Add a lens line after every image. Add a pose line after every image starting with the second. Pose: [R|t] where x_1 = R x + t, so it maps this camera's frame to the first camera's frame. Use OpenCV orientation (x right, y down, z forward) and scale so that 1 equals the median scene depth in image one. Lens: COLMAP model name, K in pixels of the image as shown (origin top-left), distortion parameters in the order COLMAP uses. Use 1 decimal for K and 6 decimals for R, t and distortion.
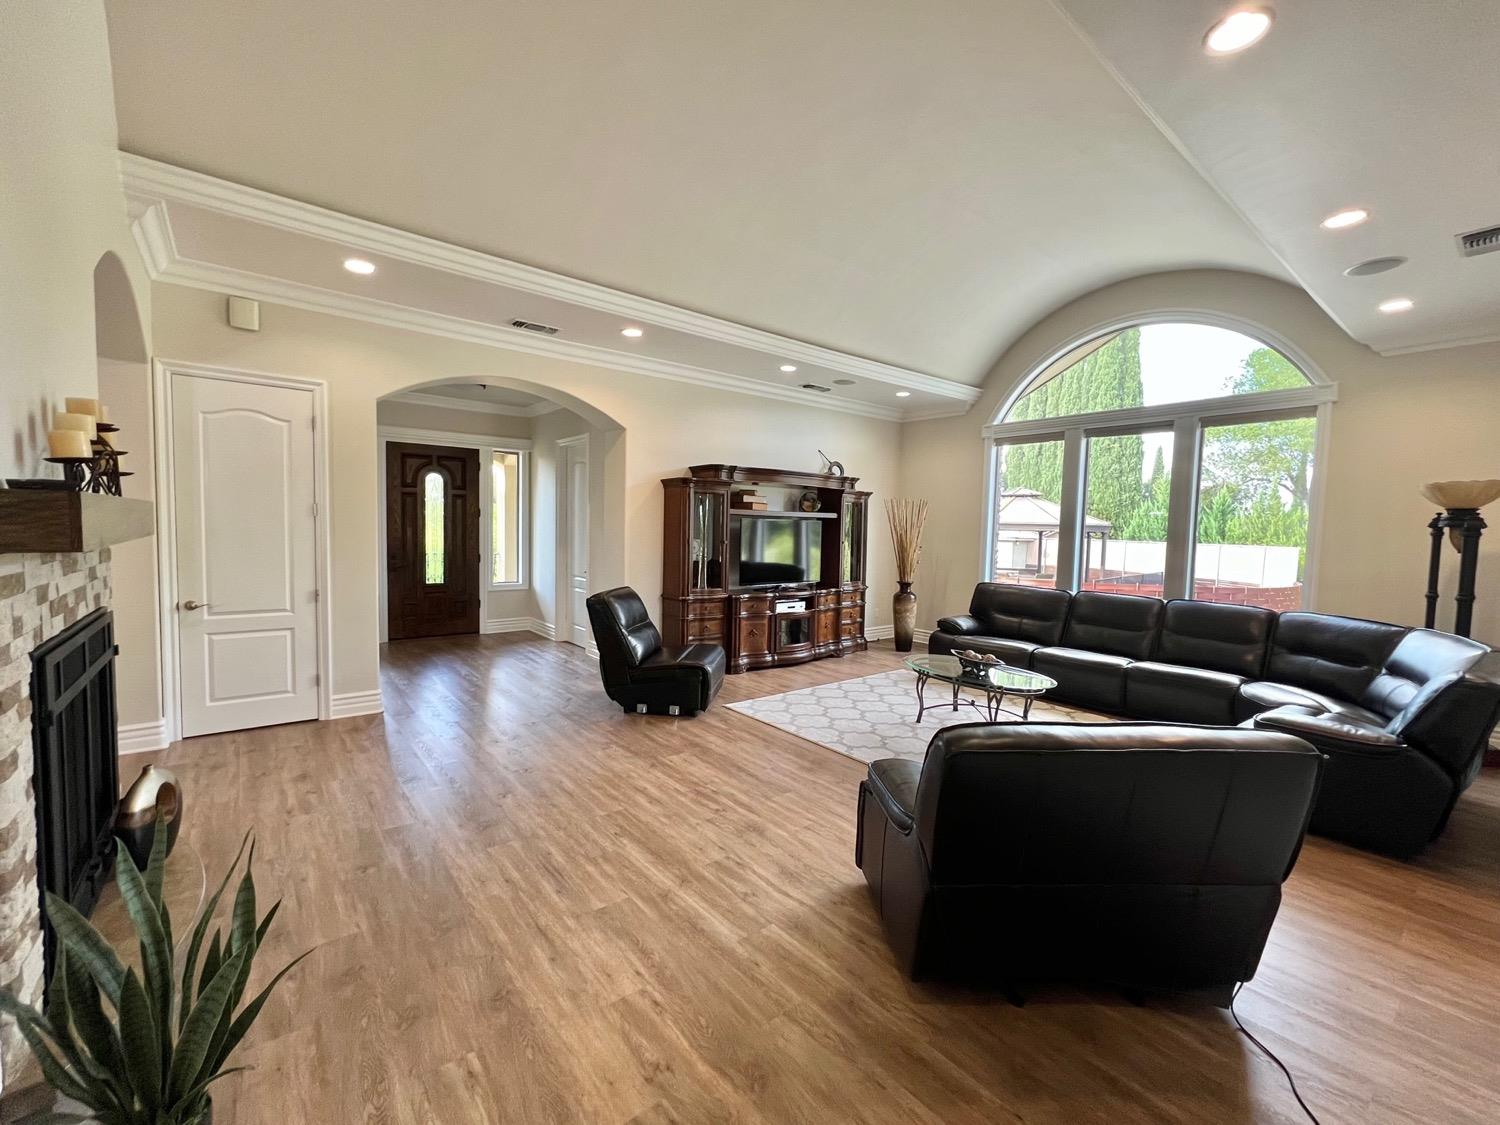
lens RADIAL K [[605.0, 0, 753.0], [0, 605.0, 563.1], [0, 0, 1]] dist [0.000558, -0.000066]
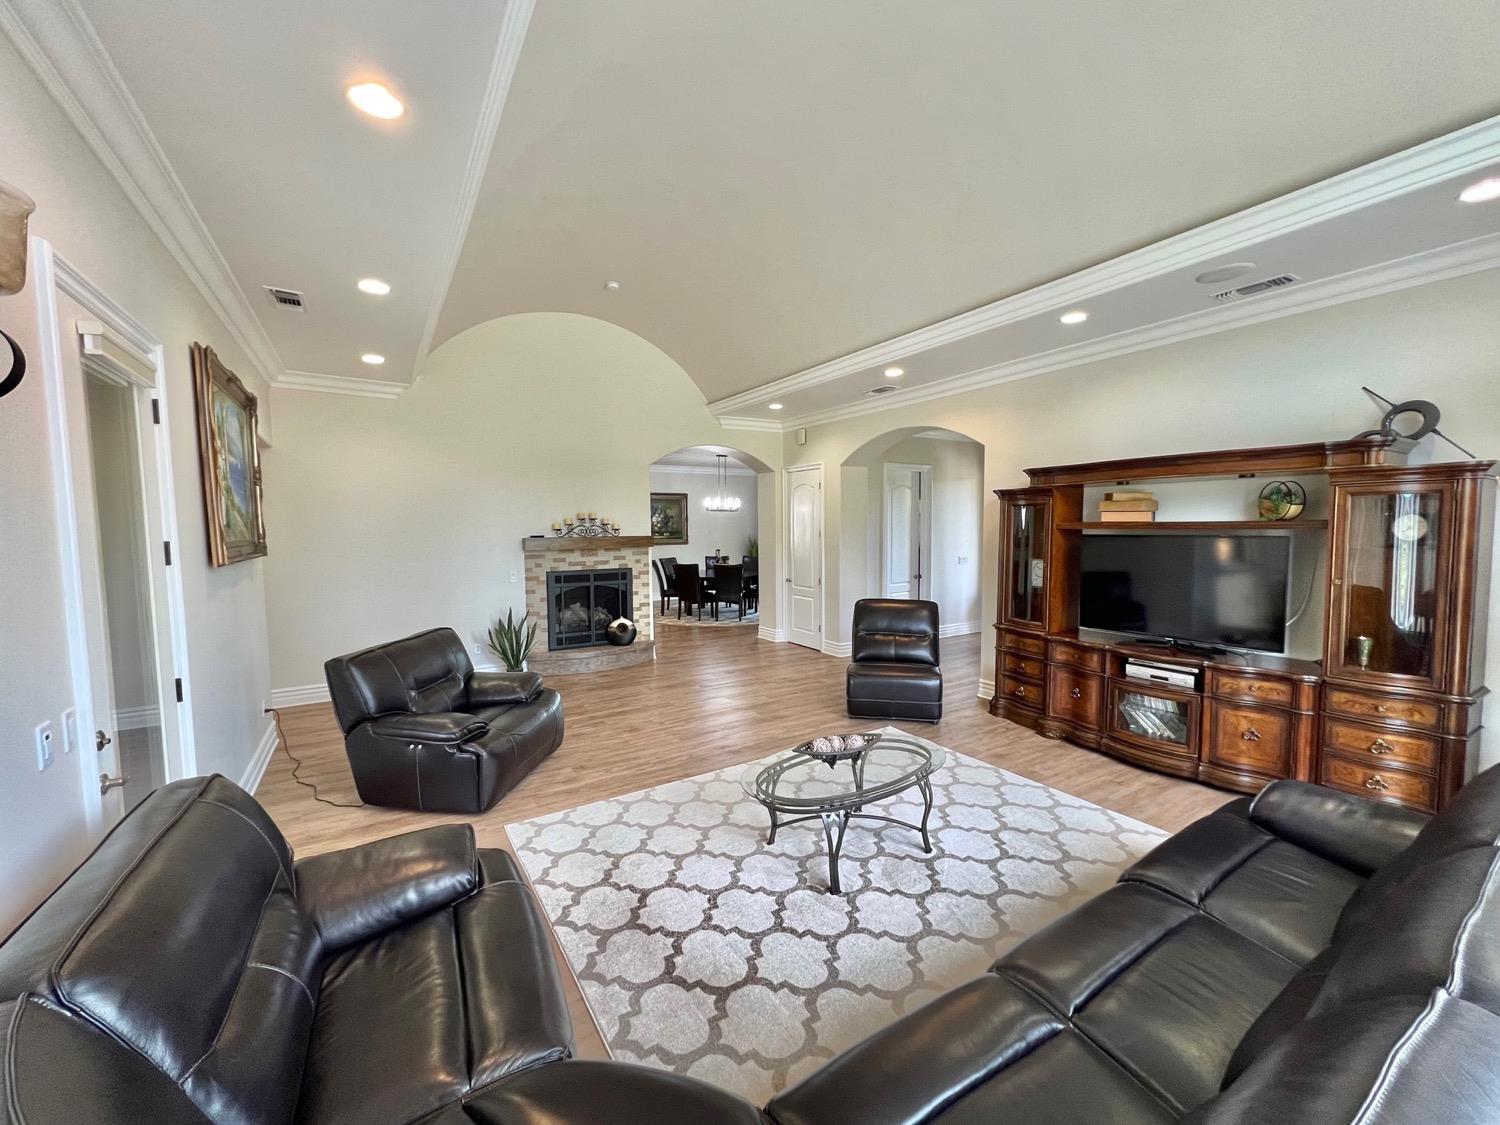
lens RADIAL K [[605.0, 0, 756.5], [0, 605.0, 560.5], [0, 0, 1]] dist [0.000558, -0.000066]
pose [[-0.097688, 0.036925, -0.994532, 1.057427], [-0.056979, 0.997465, 0.042630, -0.072507], [0.993585, 0.060831, -0.095336, 0.963211]]
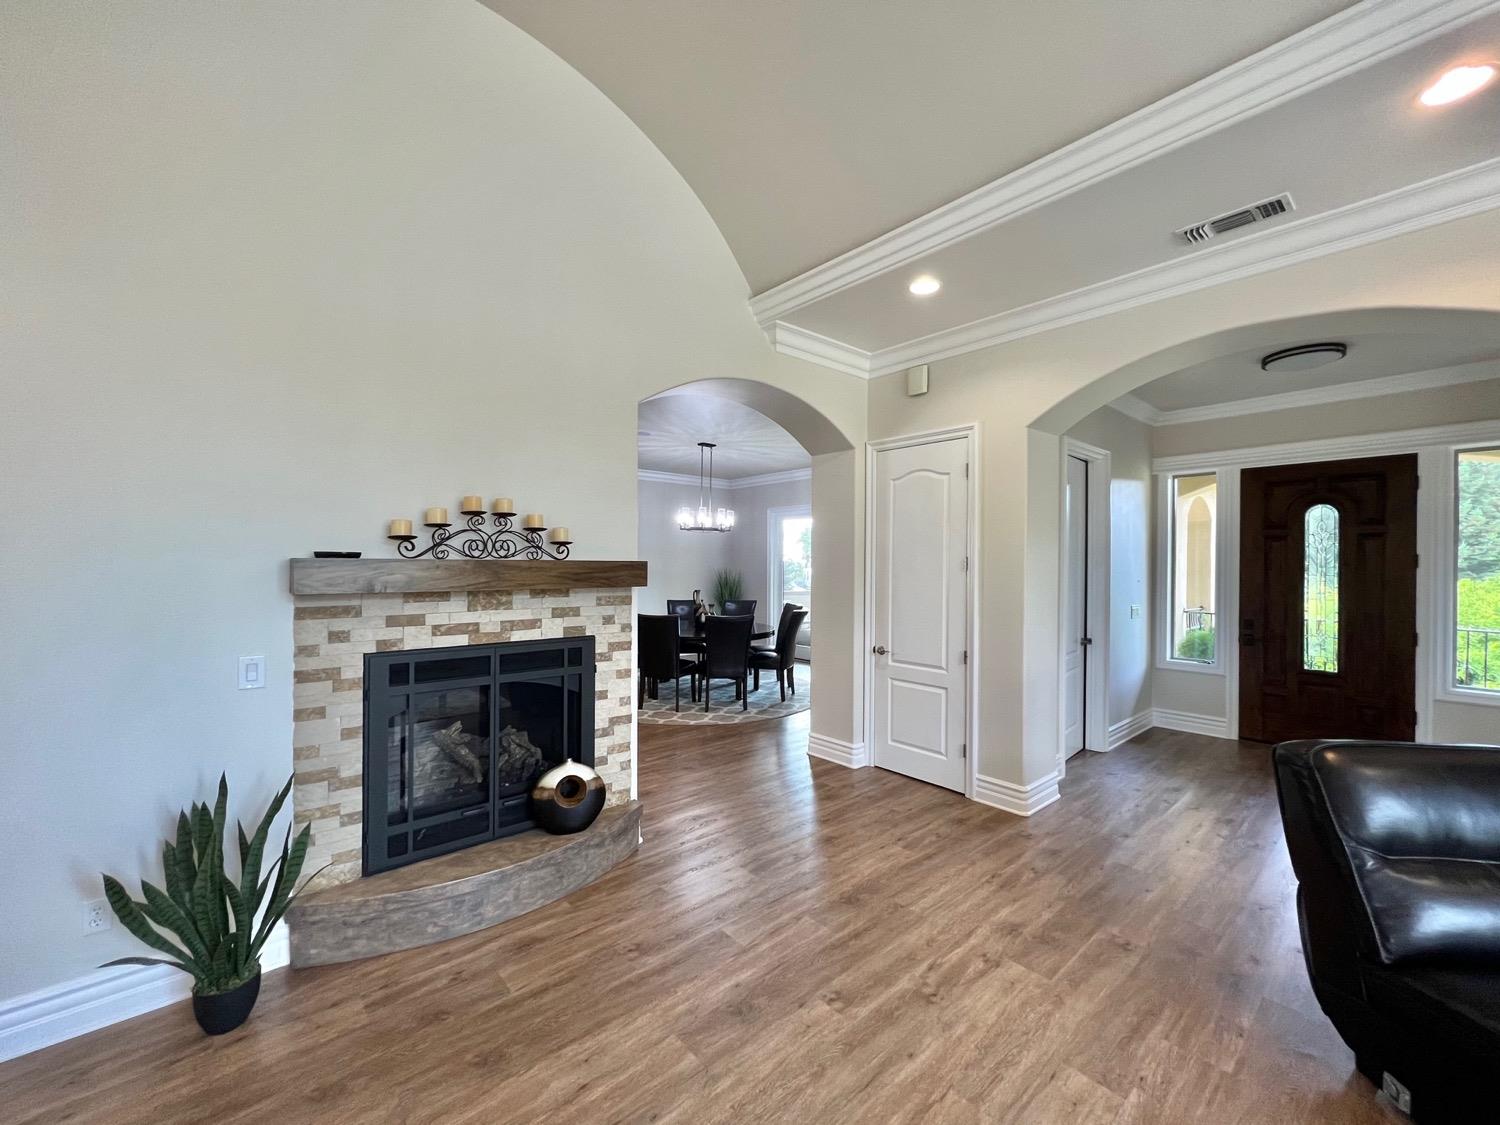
lens RADIAL K [[605.0, 0, 755.1], [0, 605.0, 564.7], [0, 0, 1]] dist [0.000558, -0.000066]
pose [[0.055036, -0.020775, -0.998268, 0.173009], [-0.068495, 0.997350, -0.024532, -0.040887], [0.996132, 0.069727, 0.053467, 0.615766]]
